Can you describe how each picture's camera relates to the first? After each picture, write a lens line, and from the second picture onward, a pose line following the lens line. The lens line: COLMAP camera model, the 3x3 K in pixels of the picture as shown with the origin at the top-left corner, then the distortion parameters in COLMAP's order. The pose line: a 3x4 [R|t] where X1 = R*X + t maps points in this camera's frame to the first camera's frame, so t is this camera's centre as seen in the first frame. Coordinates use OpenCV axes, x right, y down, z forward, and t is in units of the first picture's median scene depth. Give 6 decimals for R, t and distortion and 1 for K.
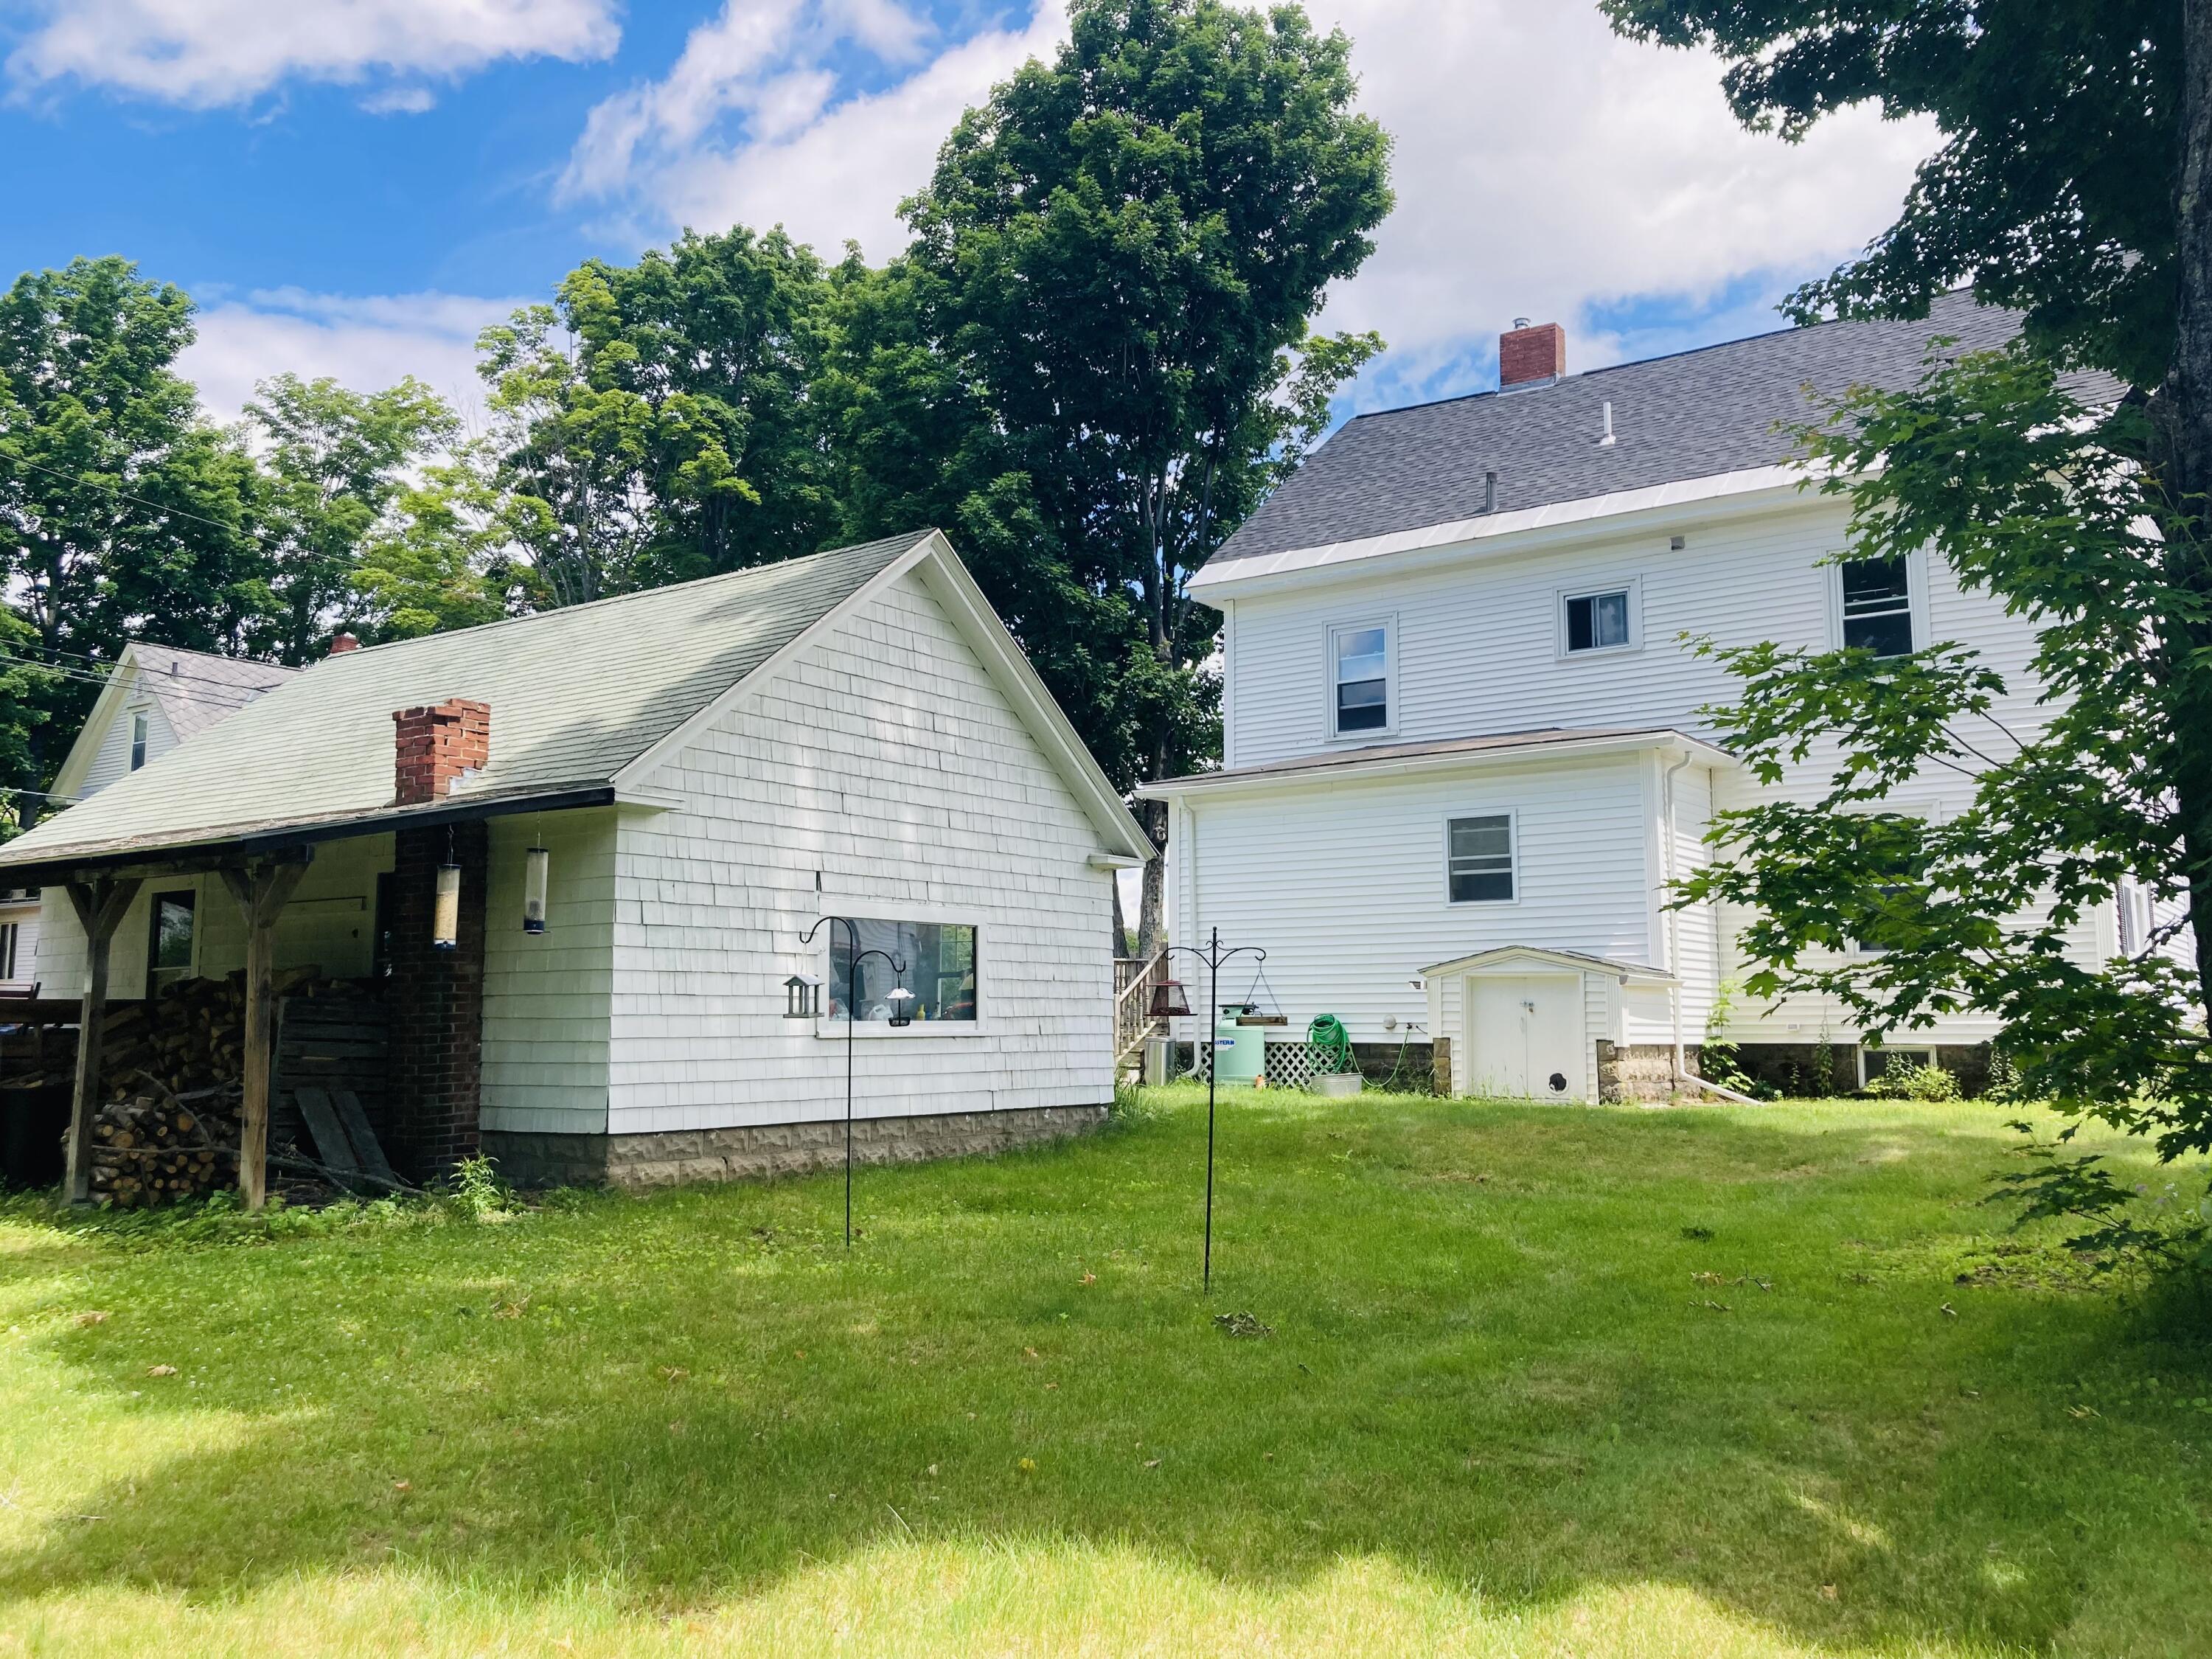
lens RADIAL K [[1812.4, 0, 1110.4], [0, 1812.4, 813.5], [0, 0, 1]] dist [0.025683, -0.005297]
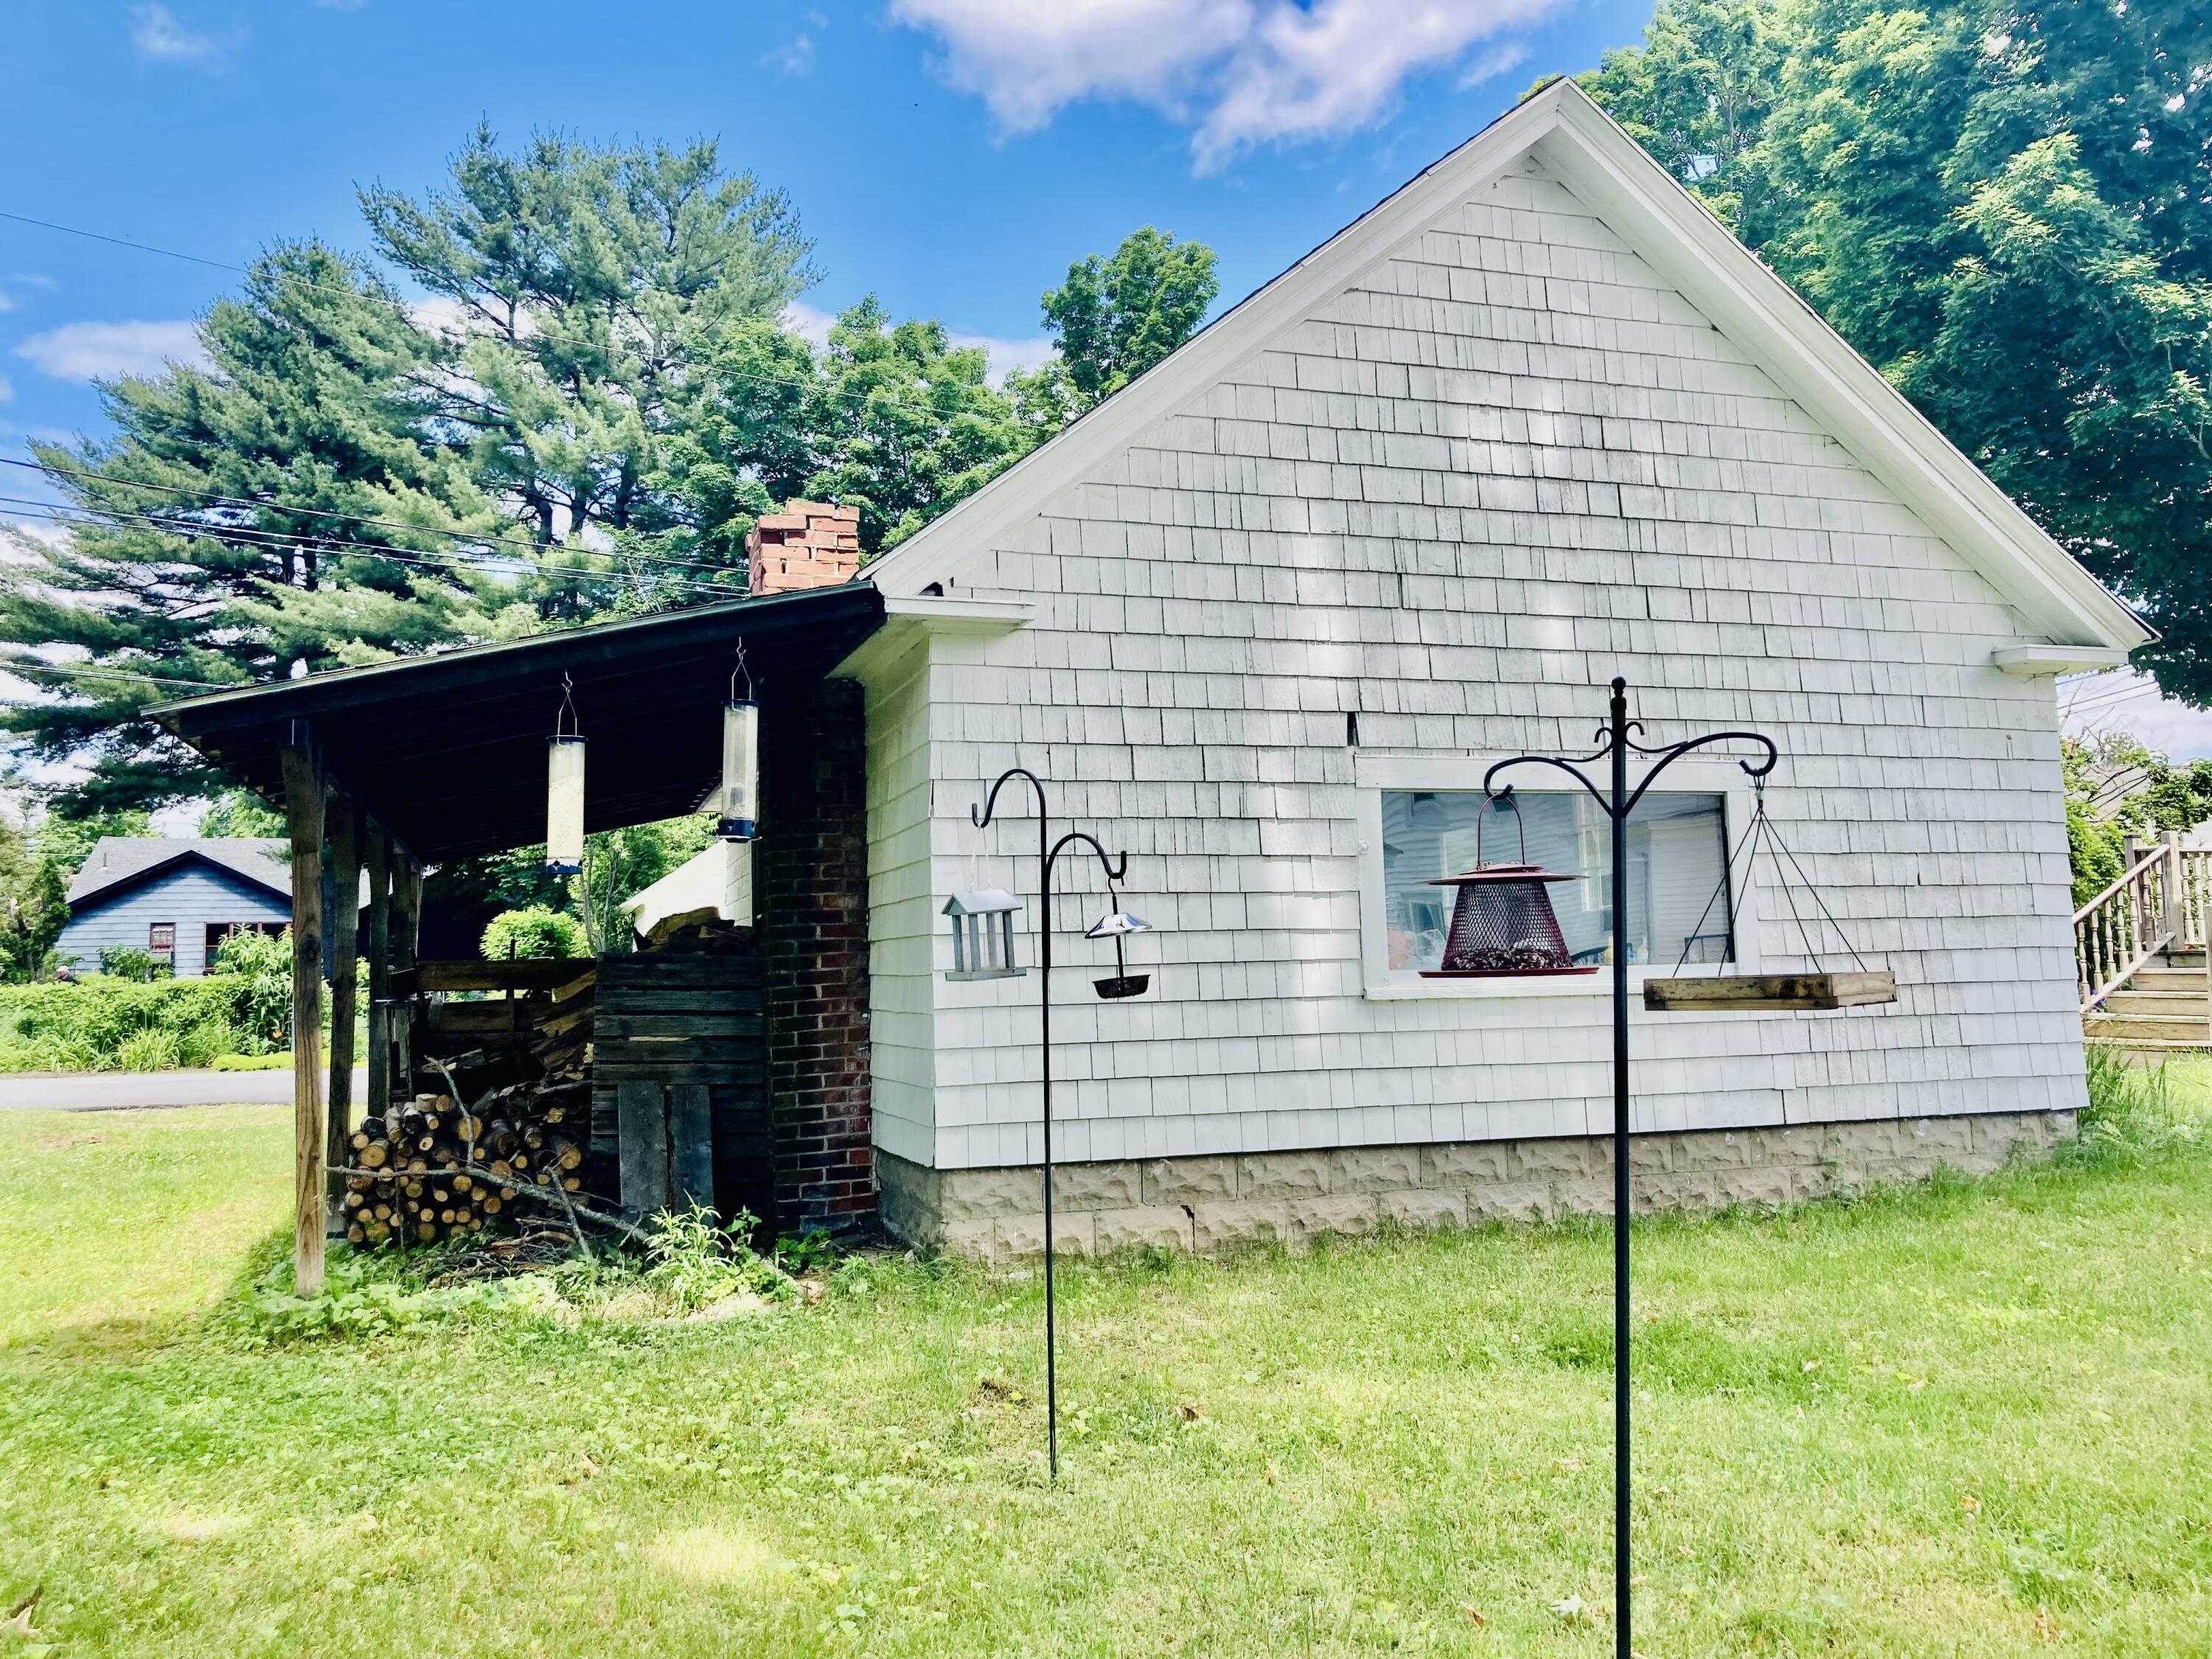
lens RADIAL K [[1798.2, 0, 1139.9], [0, 1798.2, 827.5], [0, 0, 1]] dist [0.104567, -0.172748]
pose [[0.808264, -0.061904, -0.585558, 0.076865], [0.088958, 0.995882, 0.017508, 0.034475], [0.582062, -0.066241, 0.810442, 0.326145]]
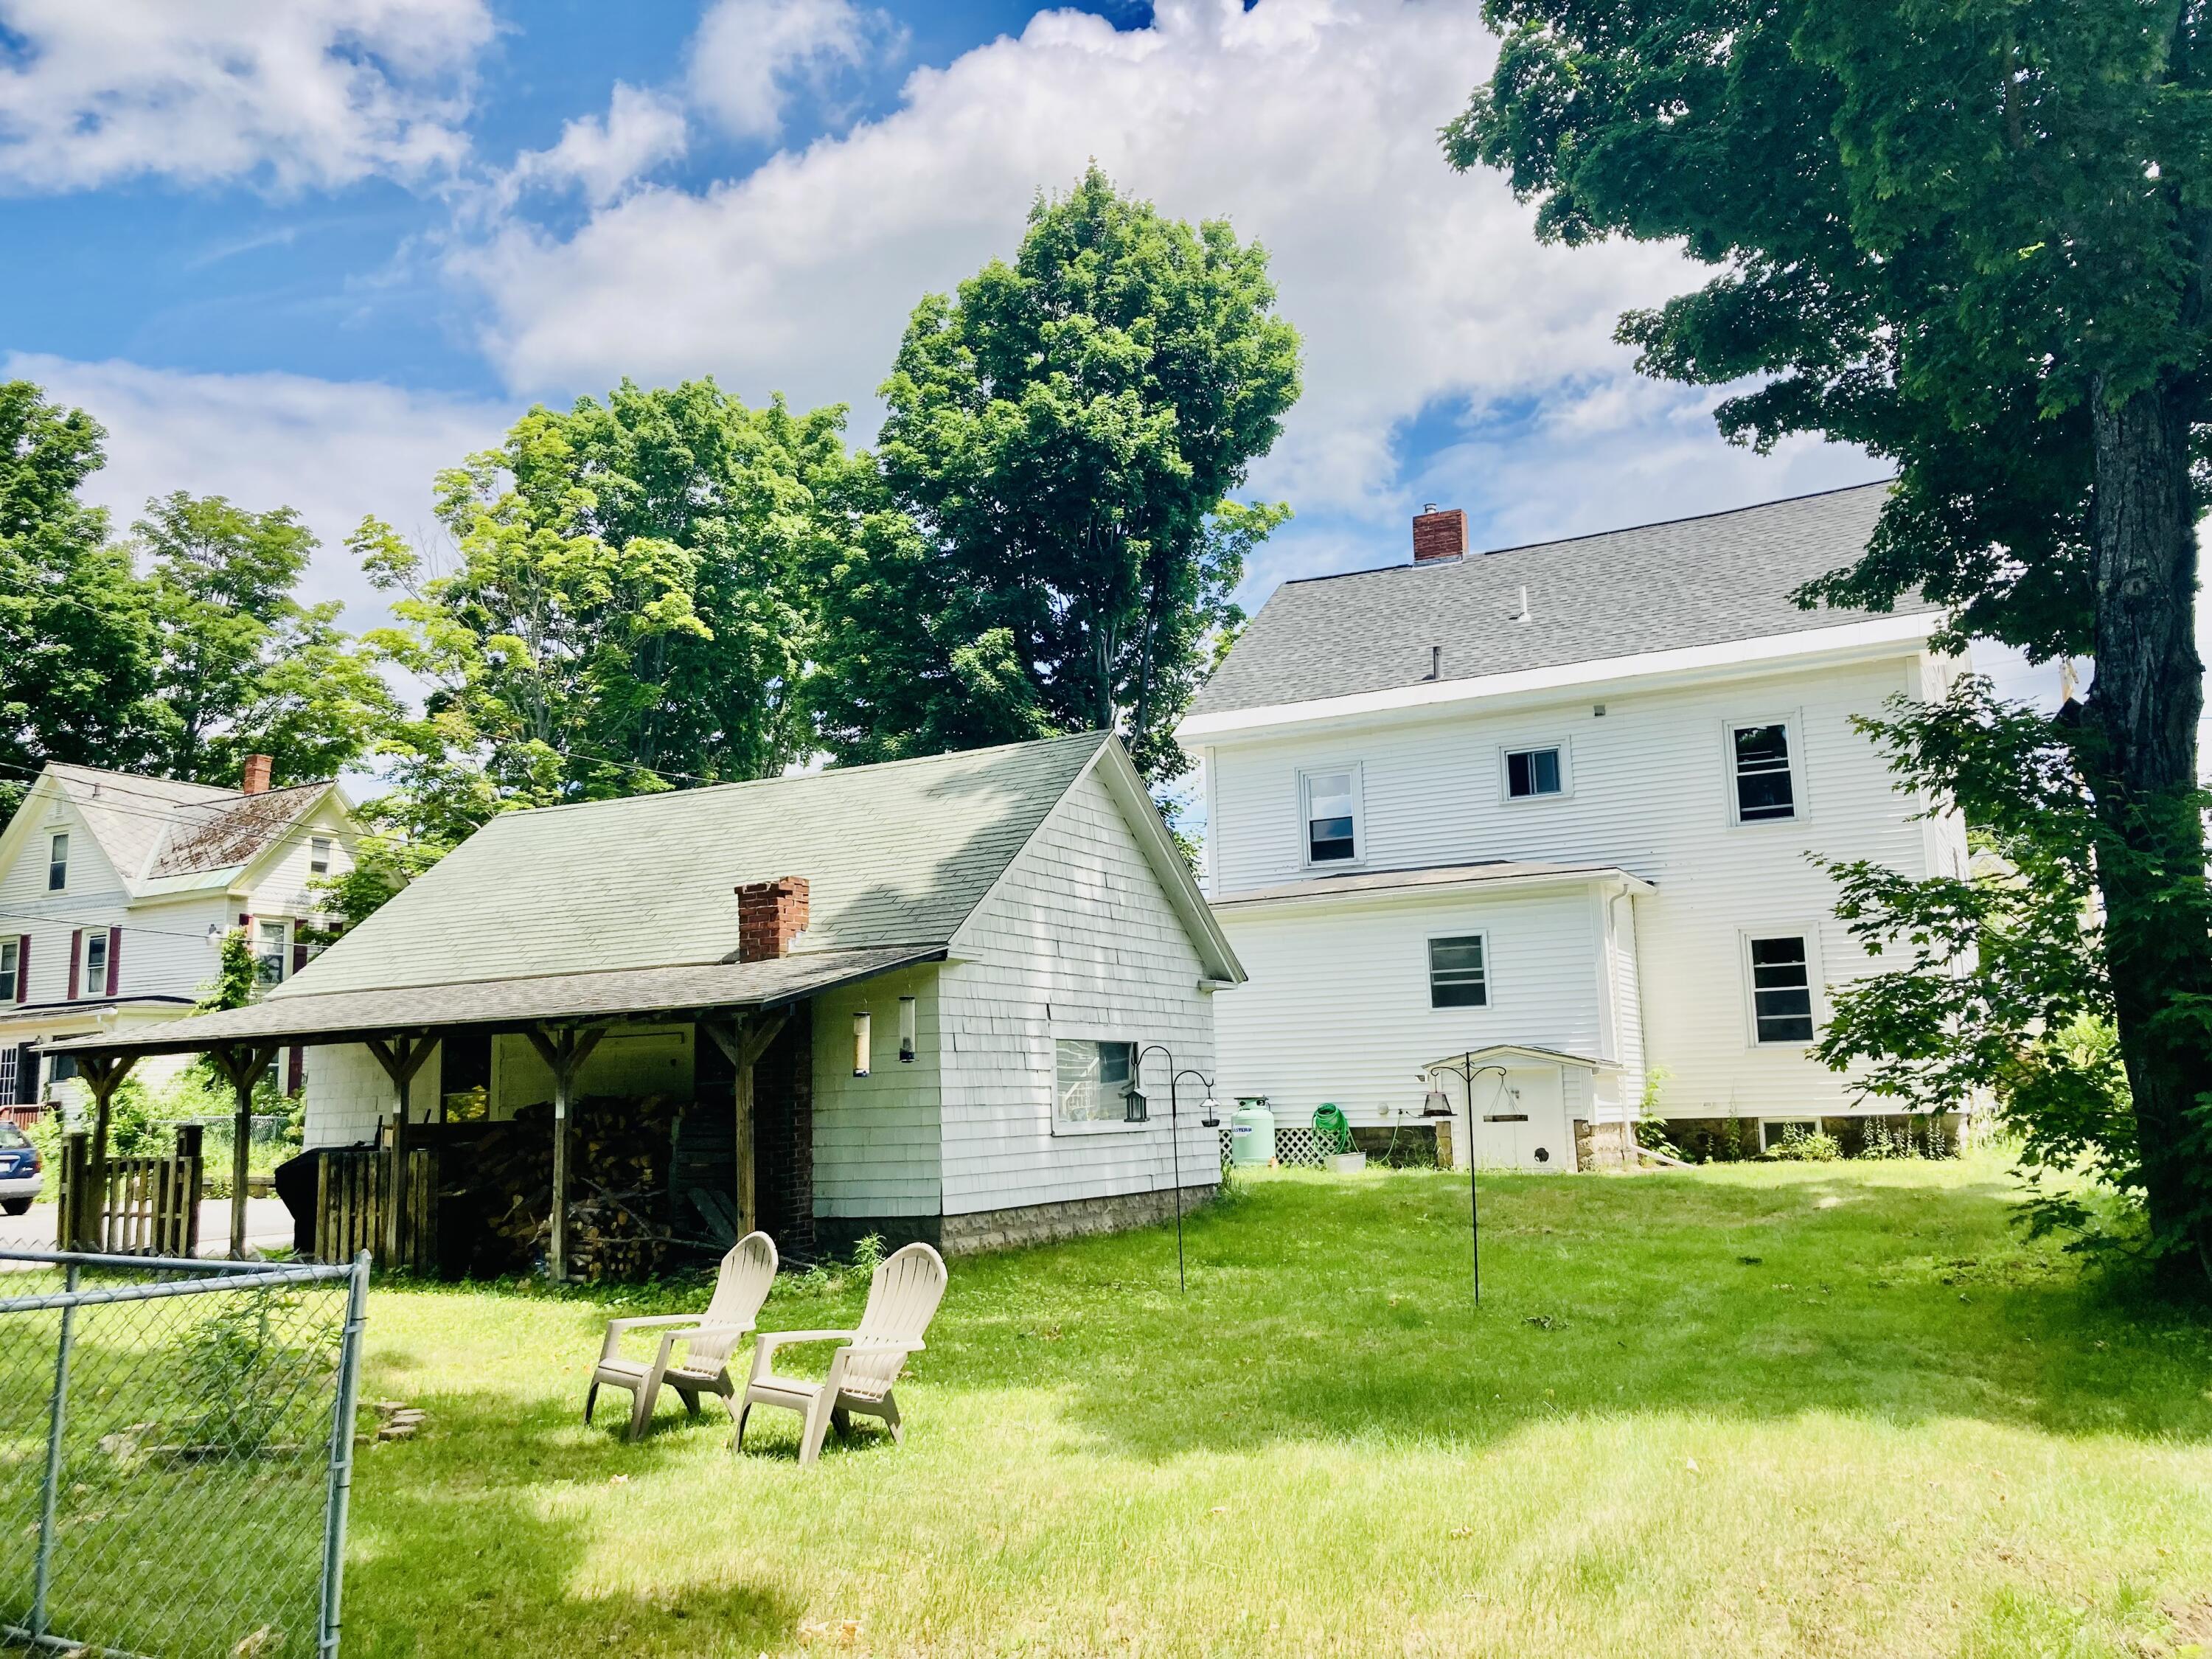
lens RADIAL K [[1815.0, 0, 1106.0], [0, 1815.0, 829.5], [0, 0, 1]] dist [0.080488, -0.114762]
pose [[0.990819, -0.006686, 0.135031, -0.193472], [0.011552, 0.999311, -0.035282, -0.029897], [-0.134702, 0.036518, 0.990213, -0.181079]]
